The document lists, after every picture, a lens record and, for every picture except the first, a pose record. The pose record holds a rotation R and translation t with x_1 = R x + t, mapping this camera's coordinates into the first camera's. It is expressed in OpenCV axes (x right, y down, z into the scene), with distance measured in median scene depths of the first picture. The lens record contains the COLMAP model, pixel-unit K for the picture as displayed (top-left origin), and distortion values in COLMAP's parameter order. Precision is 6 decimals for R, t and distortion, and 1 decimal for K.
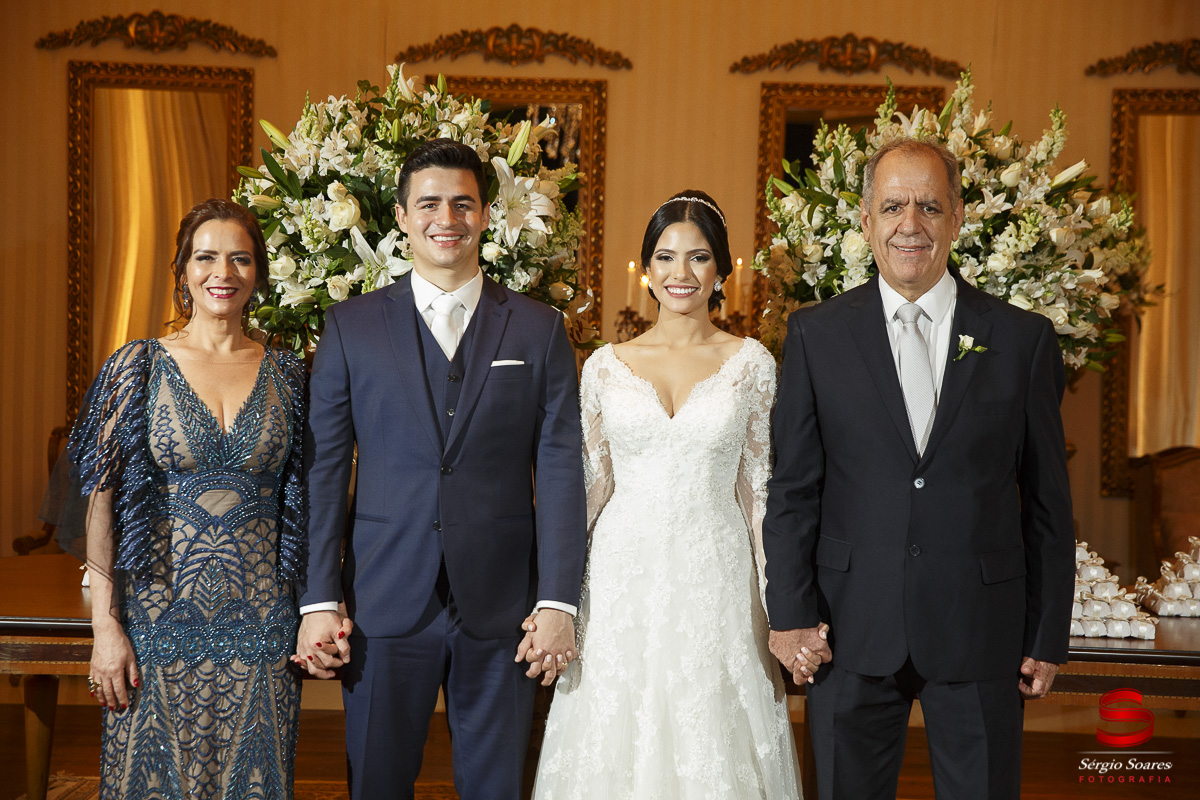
lens RADIAL K [[2047.2, 0, 598.1], [0, 2047.2, 396.8], [0, 0, 1]] dist [0.200265, 0.098438]
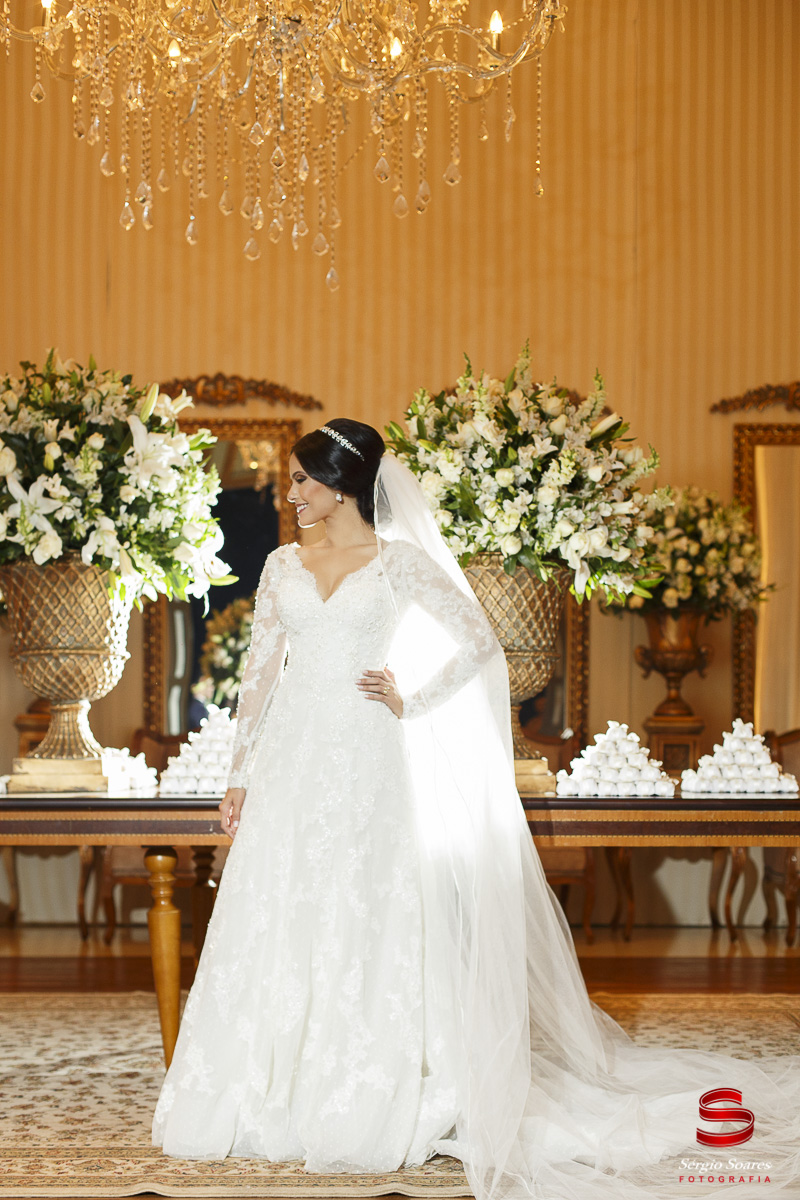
lens RADIAL K [[1893.3, 0, 486.6], [0, 1893.3, 774.4], [0, 0, 1]] dist [0.015466, 0.014291]
pose [[0.998883, -0.022302, 0.041654, 0.104453], [0.022968, 0.999615, -0.015575, 0.111810], [-0.041291, 0.016515, 0.999011, -0.104537]]
